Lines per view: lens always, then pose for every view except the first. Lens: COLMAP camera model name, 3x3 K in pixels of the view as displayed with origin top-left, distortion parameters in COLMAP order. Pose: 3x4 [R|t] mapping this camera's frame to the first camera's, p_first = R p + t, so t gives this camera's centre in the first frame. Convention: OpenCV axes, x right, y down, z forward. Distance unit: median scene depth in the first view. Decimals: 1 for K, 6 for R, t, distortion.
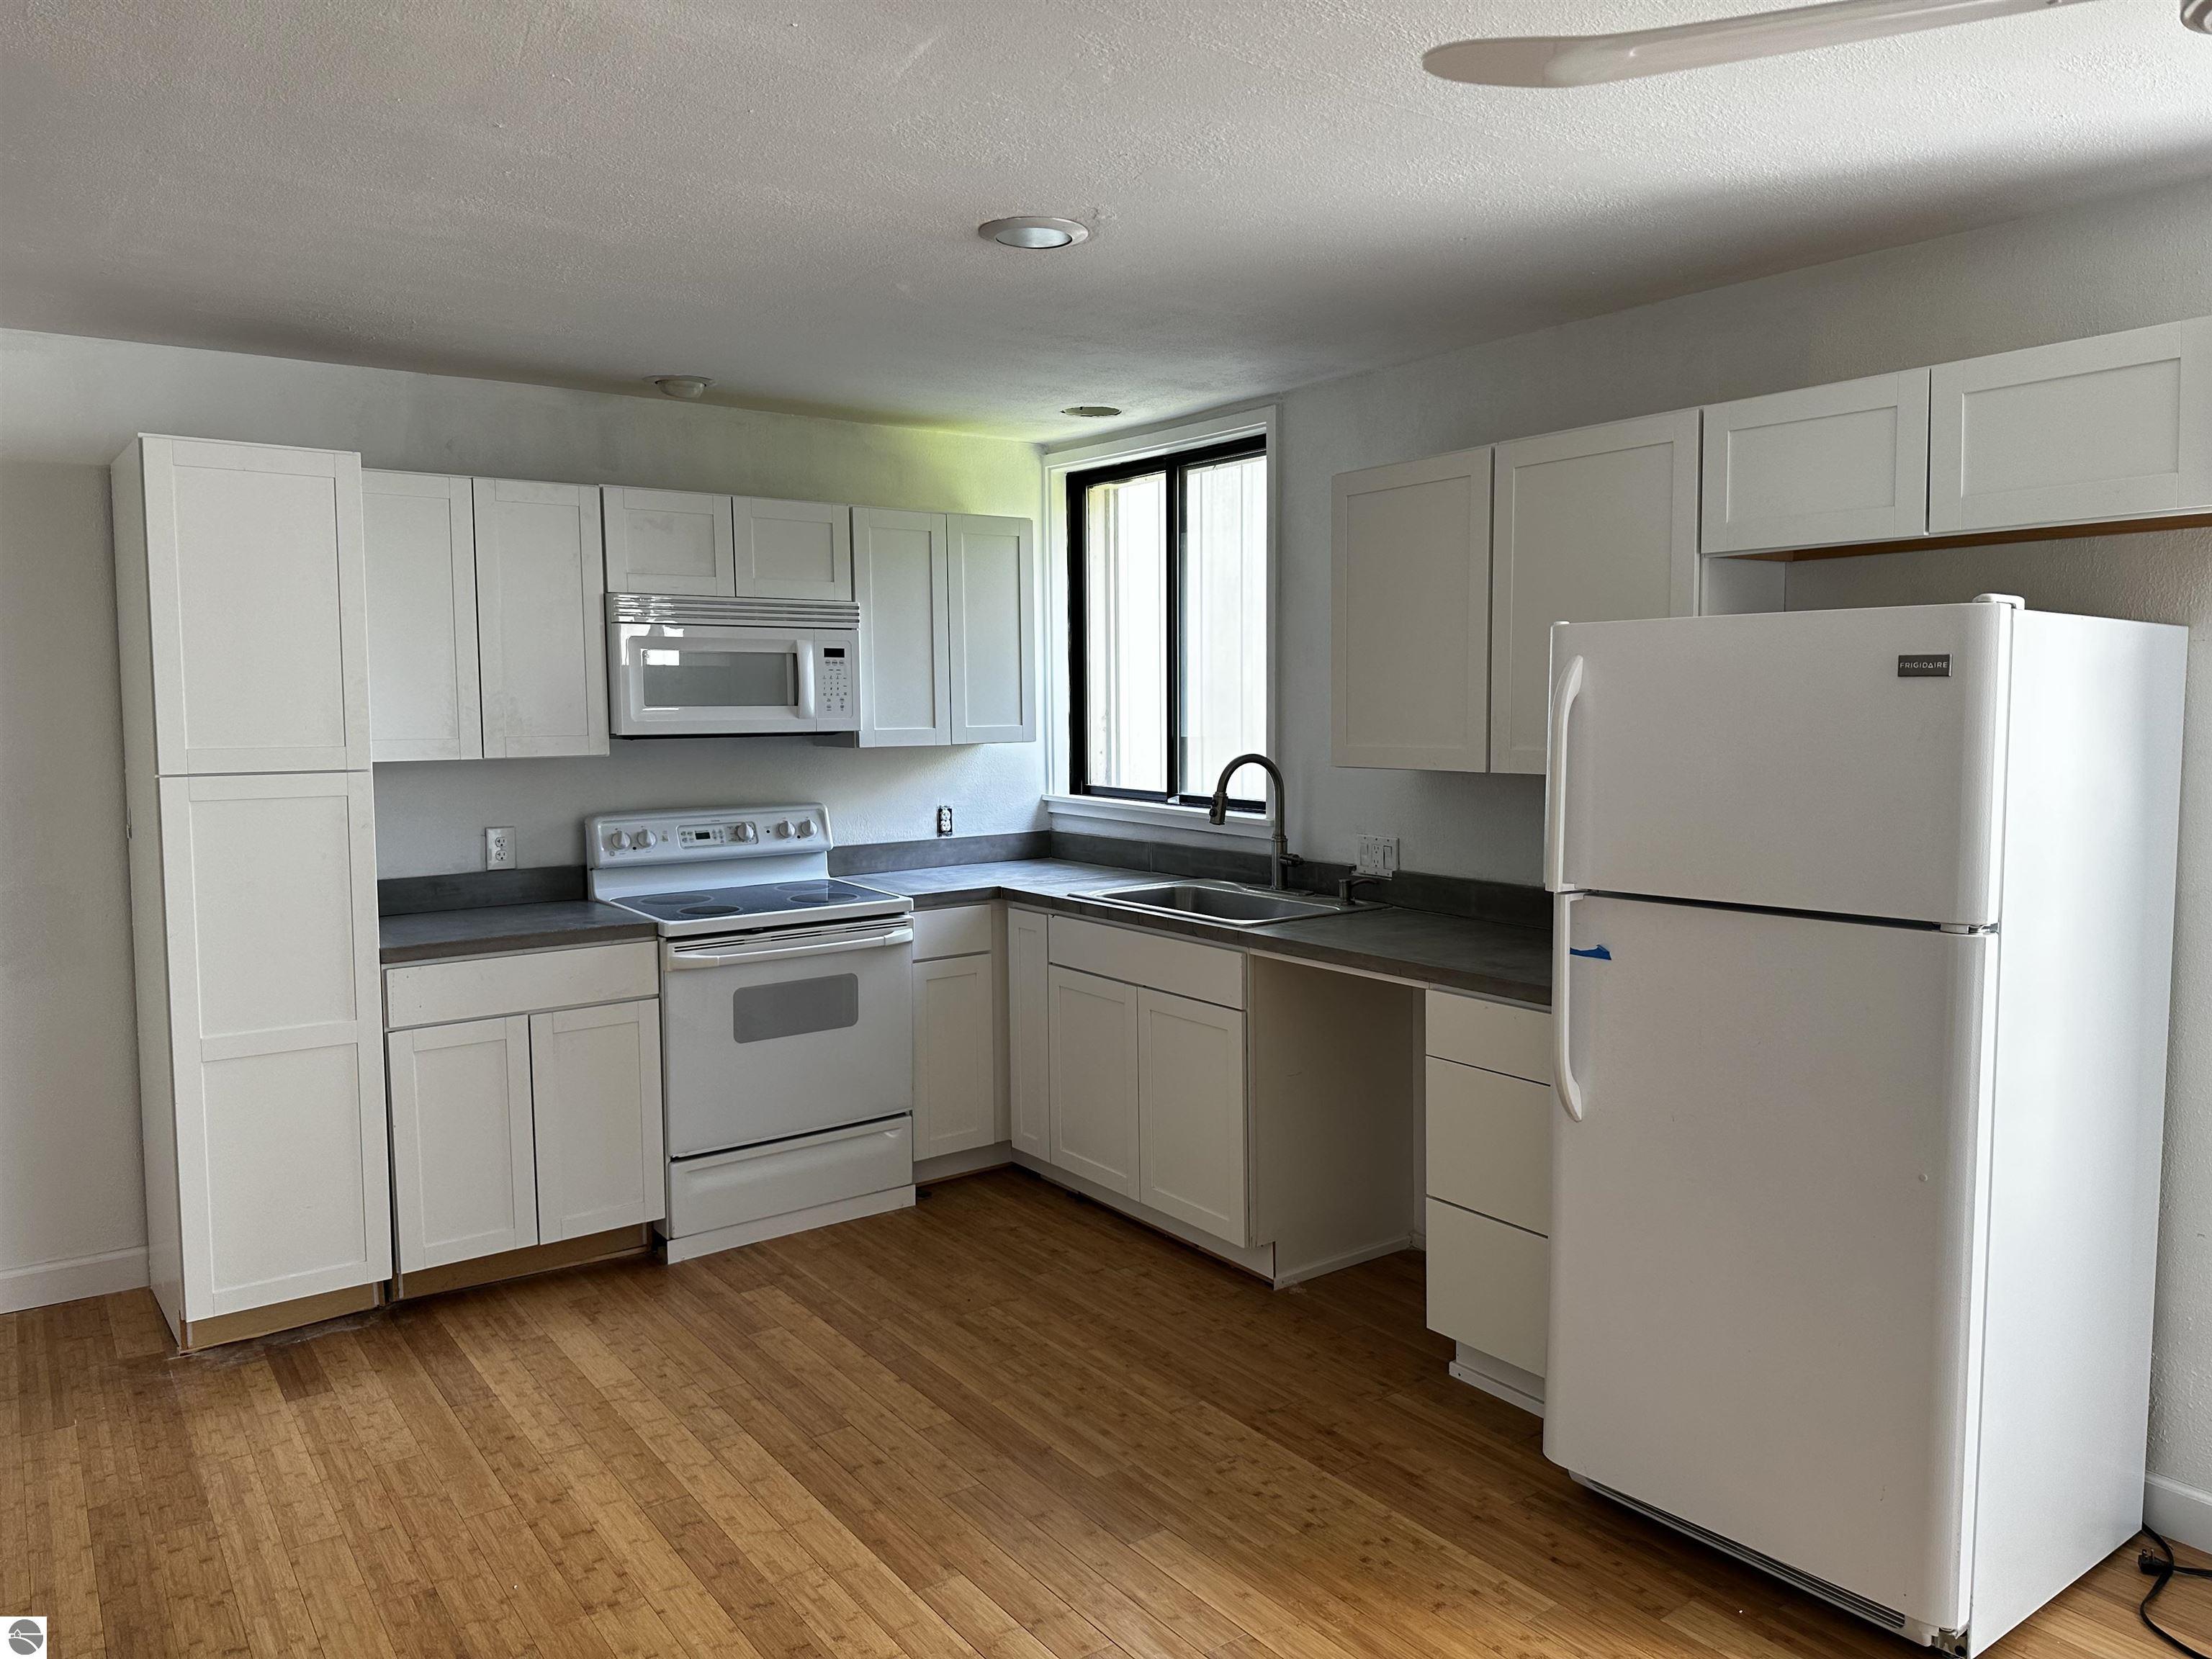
lens RADIAL K [[1562.2, 0, 1136.3], [0, 1562.2, 813.7], [0, 0, 1]] dist [0.090559, -0.138712]
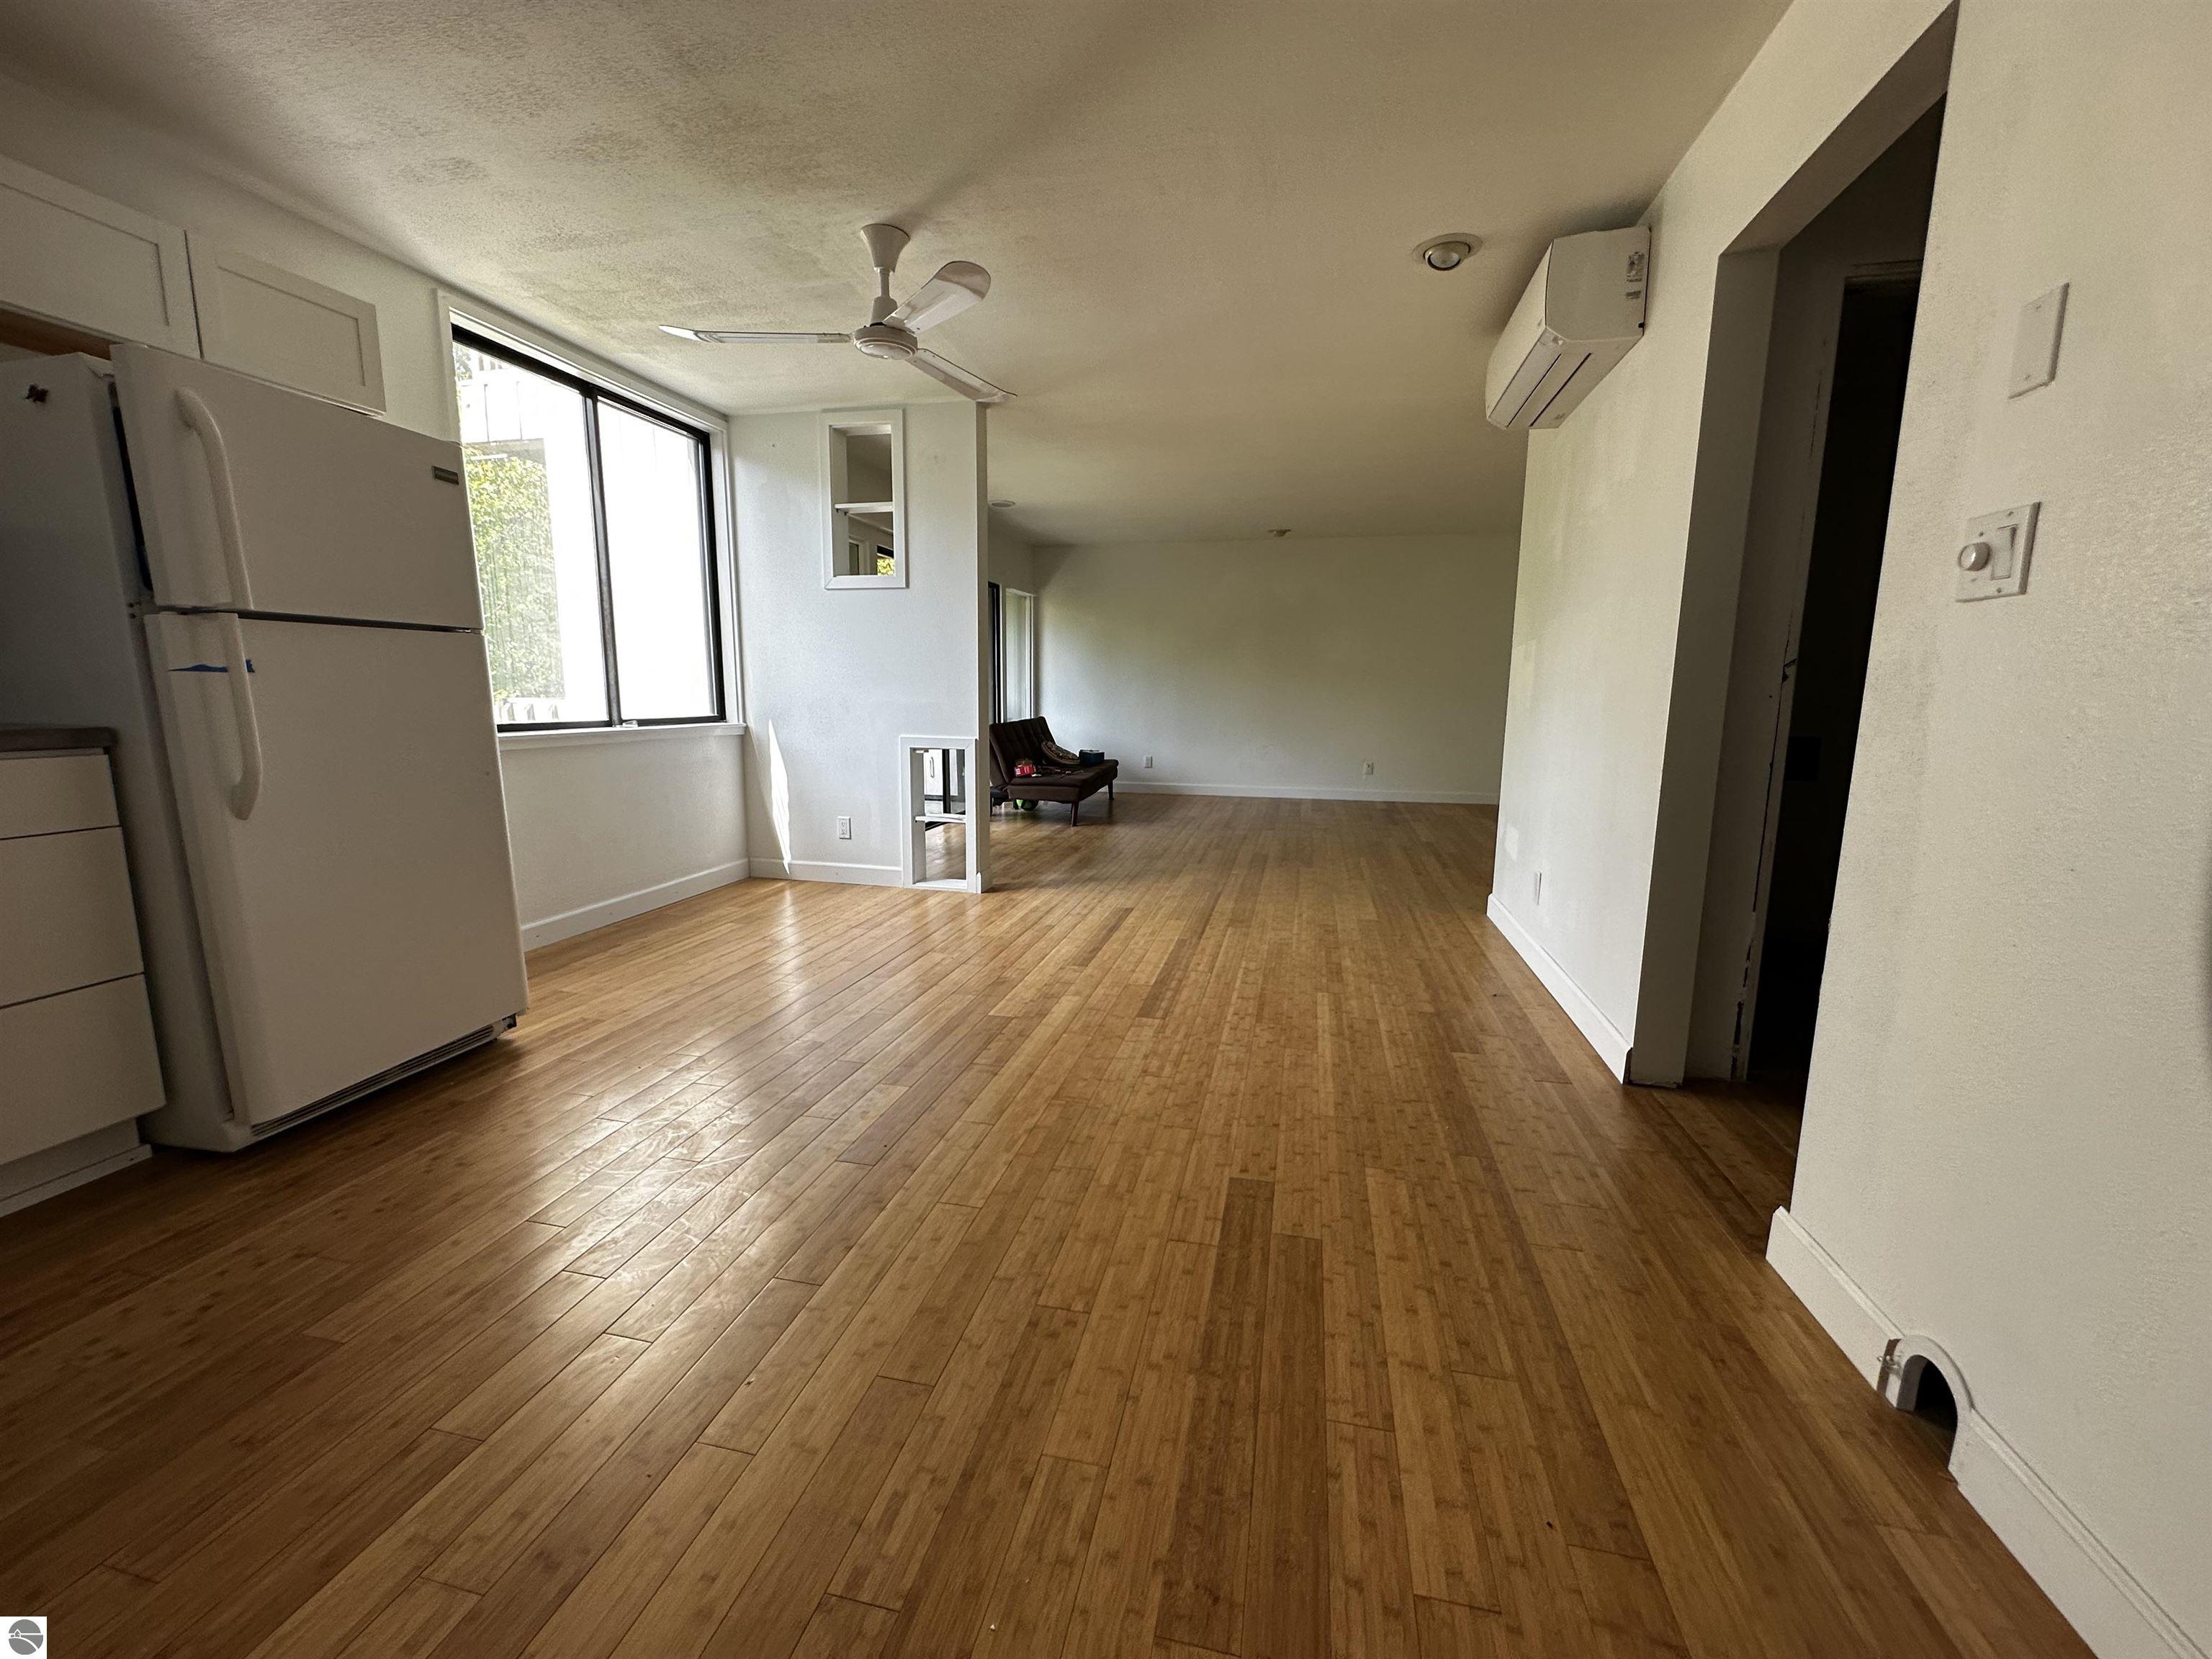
lens RADIAL K [[894.5, 0, 1105.2], [0, 894.5, 826.0], [0, 0, 1]] dist [0.002117, 0.000326]
pose [[-0.654325, -0.112466, 0.747803, -0.400468], [0.052783, 0.979675, 0.193524, 0.070795], [-0.754369, 0.166098, -0.635090, 0.615276]]
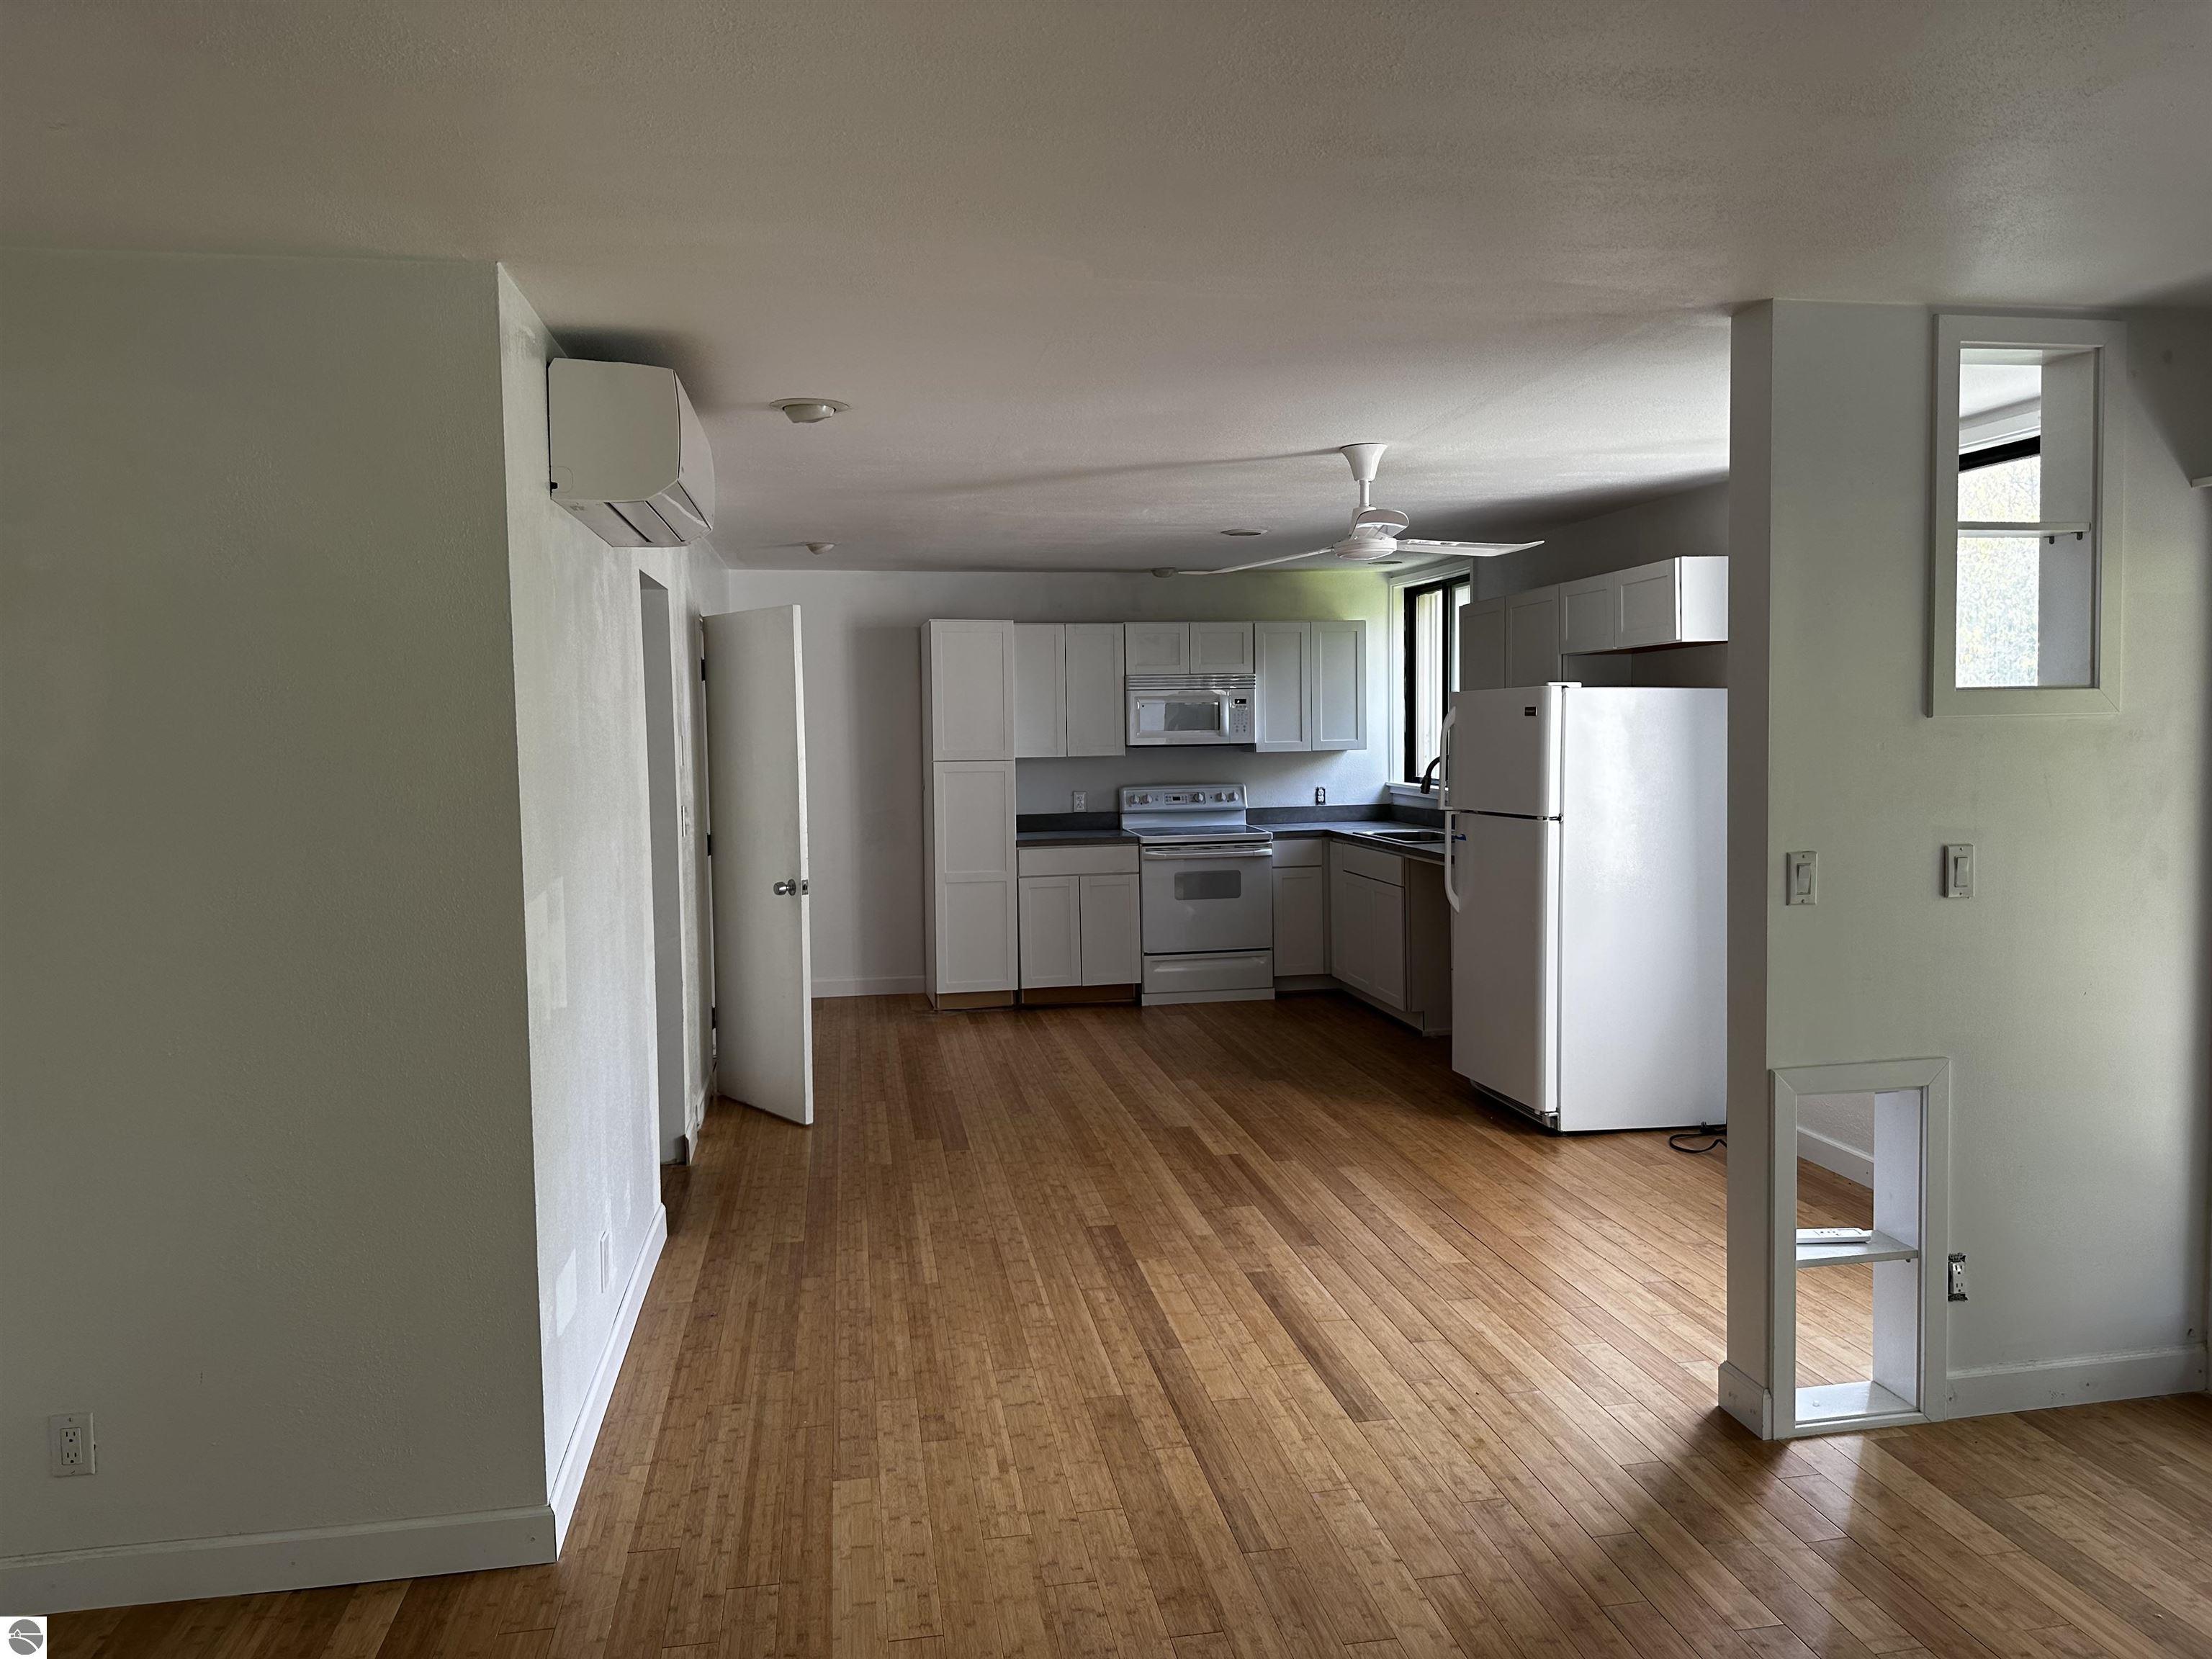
lens RADIAL K [[1562.9, 0, 1107.8], [0, 1562.9, 816.0], [0, 0, 1]] dist [0.084986, -0.104785]
pose [[0.892034, 0.017753, -0.451619, 0.548711], [-0.023798, 0.999687, -0.007709, 0.055904], [0.451341, 0.017624, 0.892178, -0.790583]]
